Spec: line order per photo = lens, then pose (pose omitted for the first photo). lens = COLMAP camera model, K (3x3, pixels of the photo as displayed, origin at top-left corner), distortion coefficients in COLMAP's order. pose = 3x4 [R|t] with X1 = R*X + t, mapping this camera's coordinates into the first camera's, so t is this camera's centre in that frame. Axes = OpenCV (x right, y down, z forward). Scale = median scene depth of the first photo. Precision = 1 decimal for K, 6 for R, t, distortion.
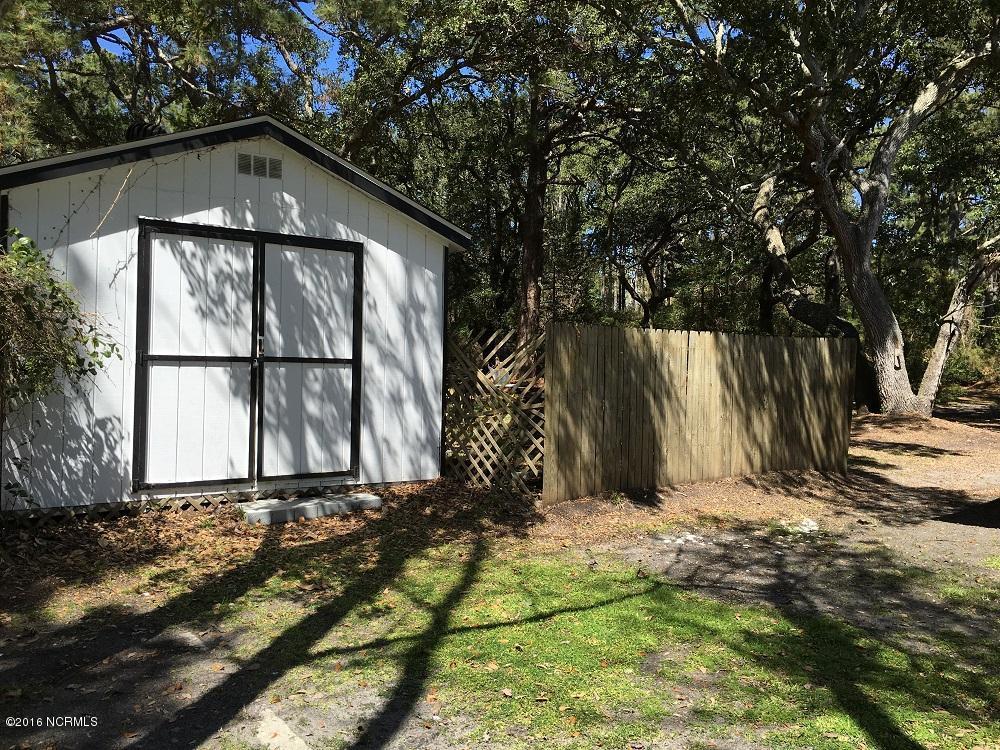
lens RADIAL K [[844.5, 0, 495.1], [0, 844.5, 363.6], [0, 0, 1]] dist [0.077699, -0.103514]
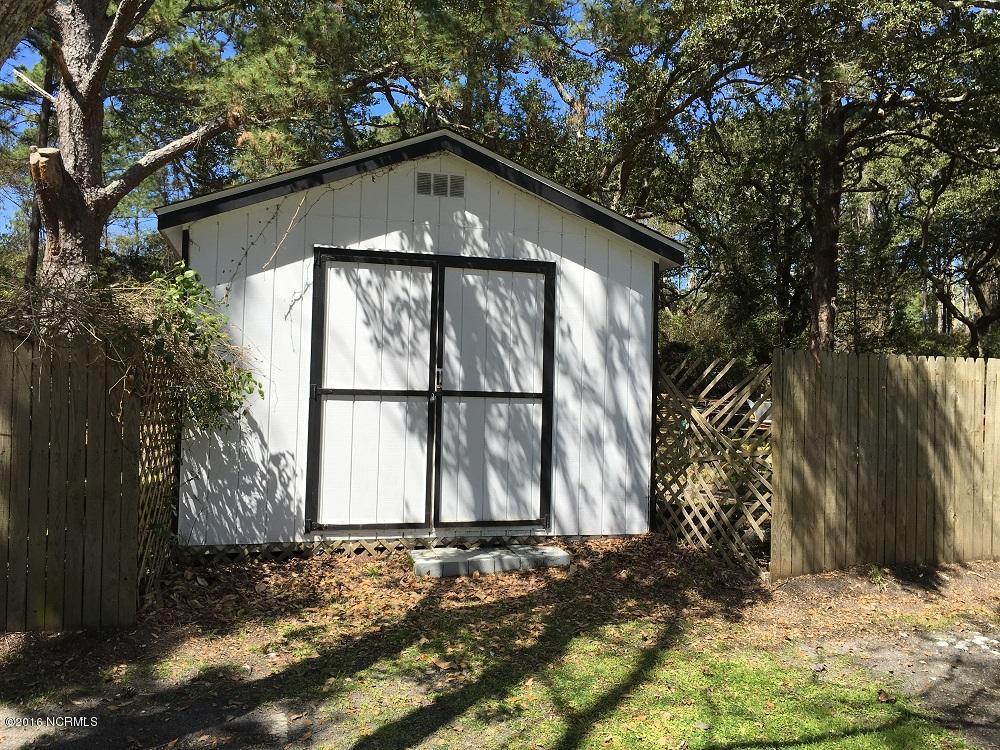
lens RADIAL K [[844.5, 0, 495.1], [0, 844.5, 363.6], [0, 0, 1]] dist [0.077699, -0.103514]
pose [[0.941205, -0.005495, -0.337792, 0.088558], [-0.005331, 0.999502, -0.031114, -0.008774], [0.337794, 0.031086, 0.940706, 0.158085]]
